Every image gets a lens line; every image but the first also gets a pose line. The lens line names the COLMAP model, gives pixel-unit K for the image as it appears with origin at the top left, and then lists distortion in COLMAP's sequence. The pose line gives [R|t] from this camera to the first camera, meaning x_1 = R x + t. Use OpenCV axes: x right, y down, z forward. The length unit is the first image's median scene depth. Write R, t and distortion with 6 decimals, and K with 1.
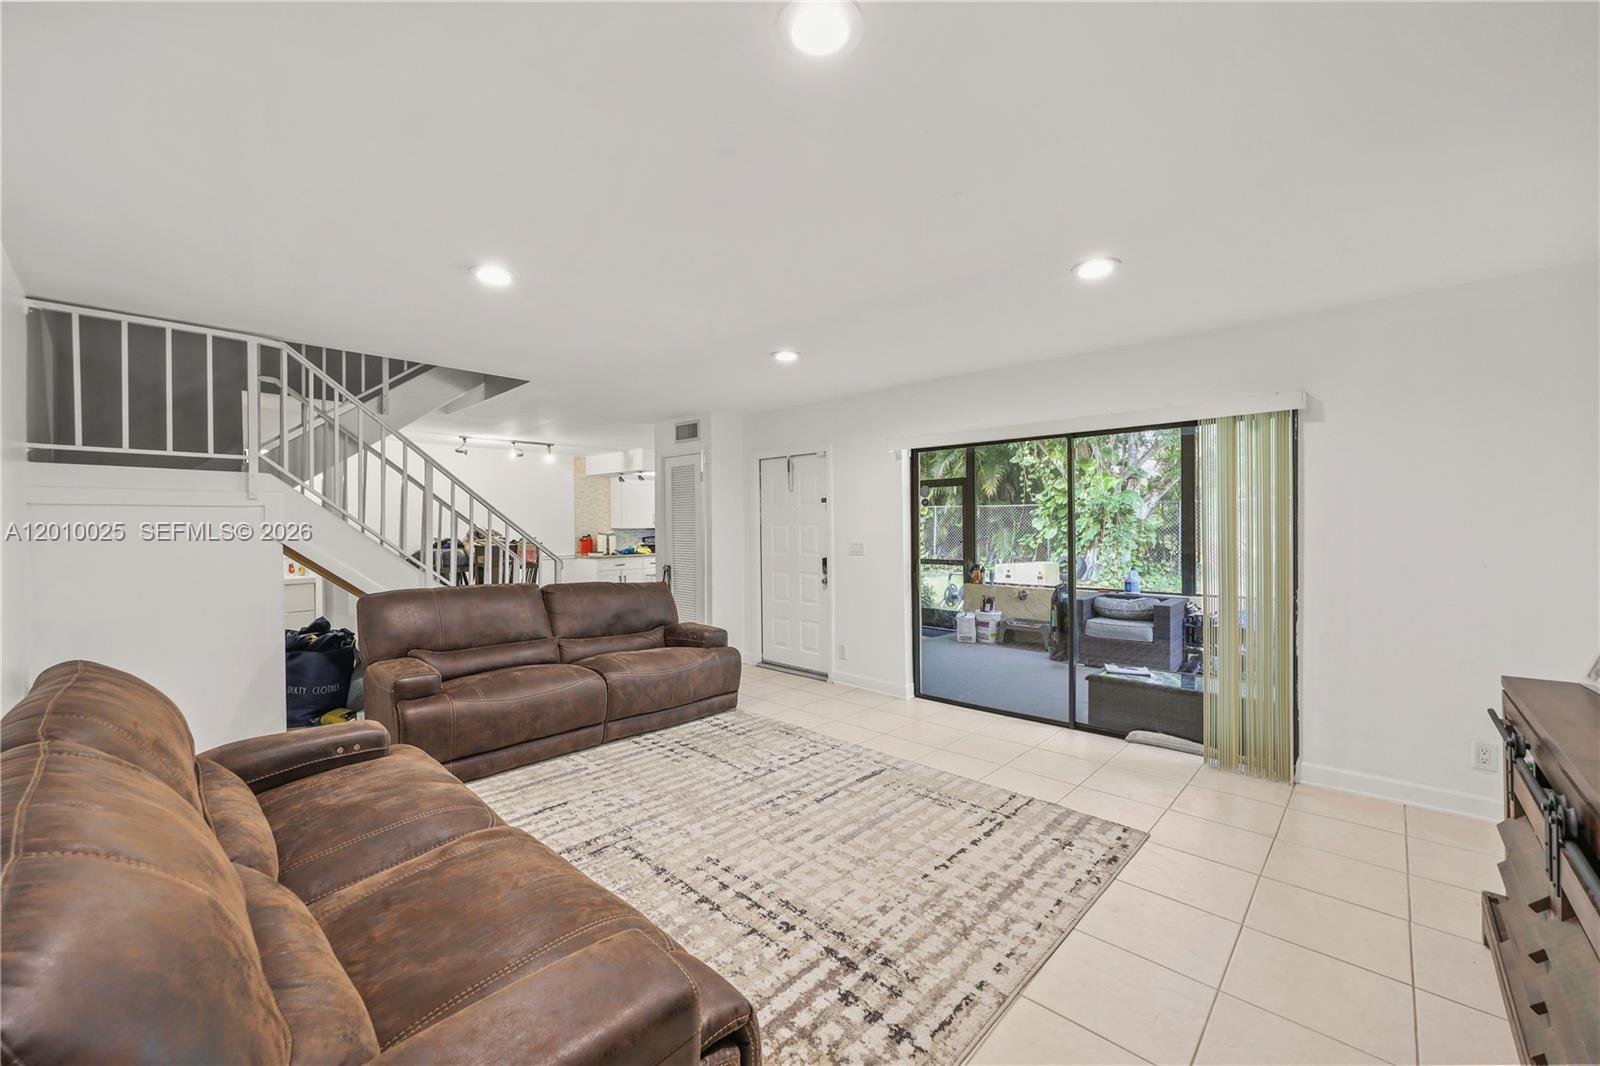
lens RADIAL K [[643.1, 0, 801.7], [0, 643.1, 528.3], [0, 0, 1]] dist [0.003416, -0.000348]
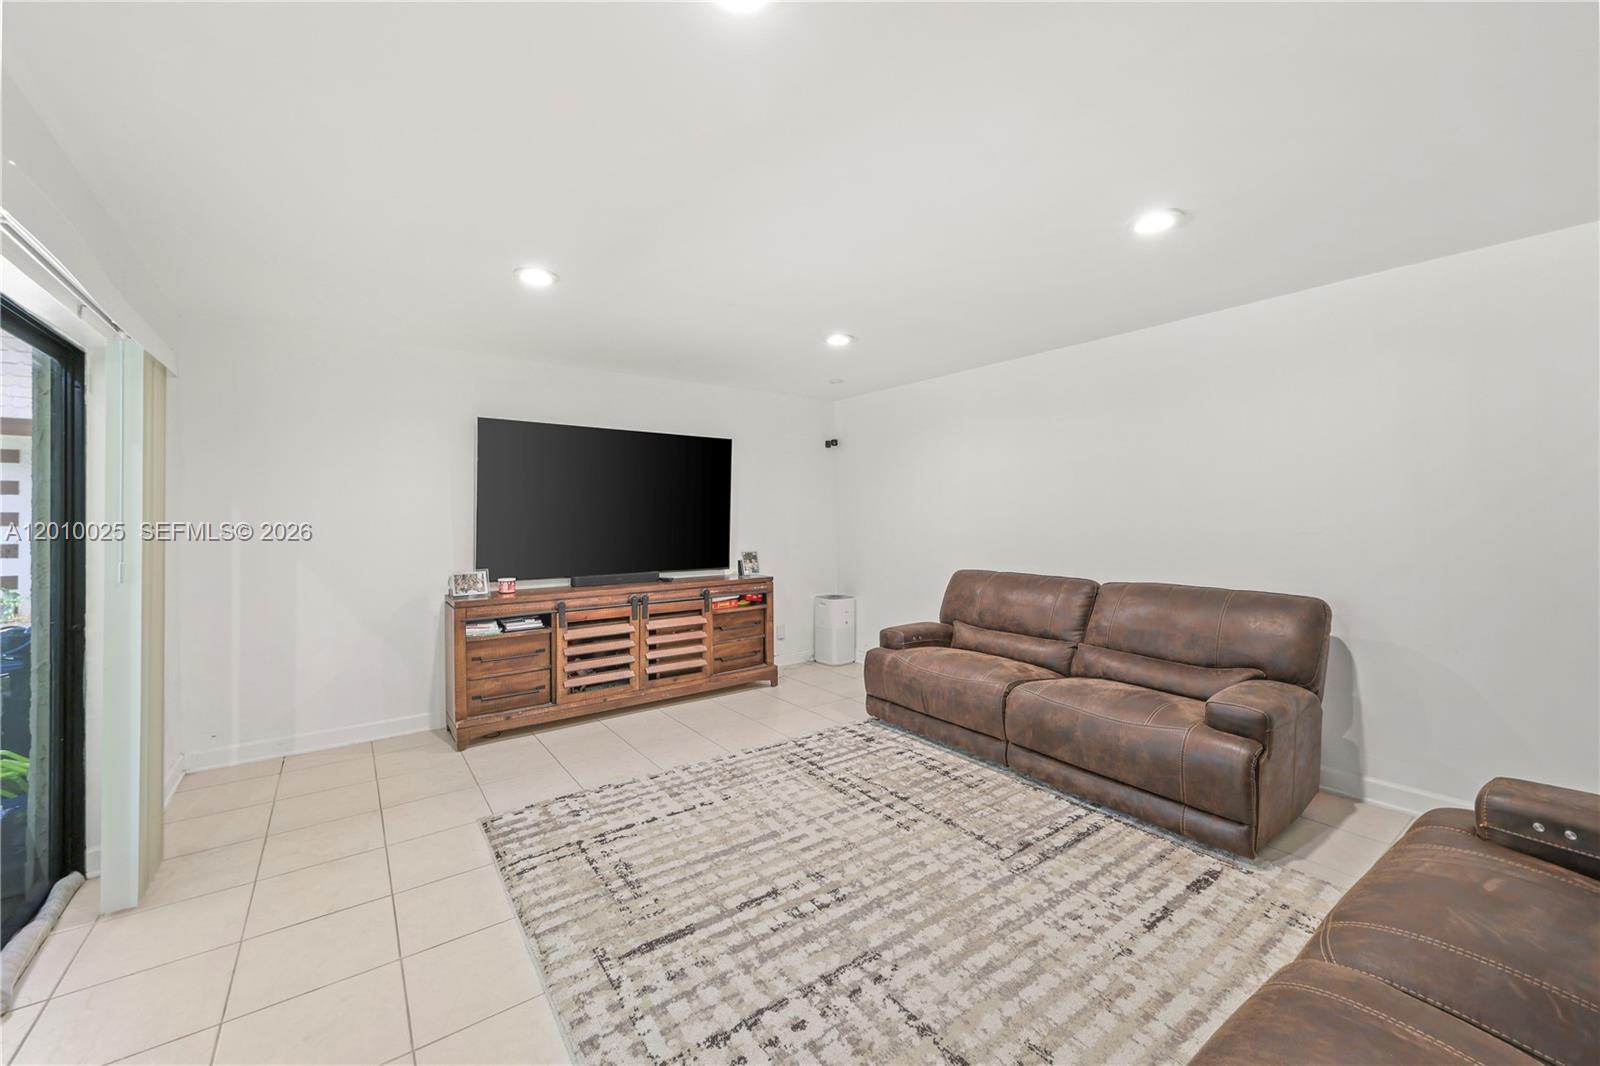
lens RADIAL K [[643.1, 0, 798.7], [0, 643.1, 520.5], [0, 0, 1]] dist [0.003416, -0.000348]
pose [[-0.982392, 0.011999, 0.186447, -0.153634], [0.013377, 0.999892, 0.006133, -0.000151], [-0.186353, 0.008519, -0.982446, 1.845578]]
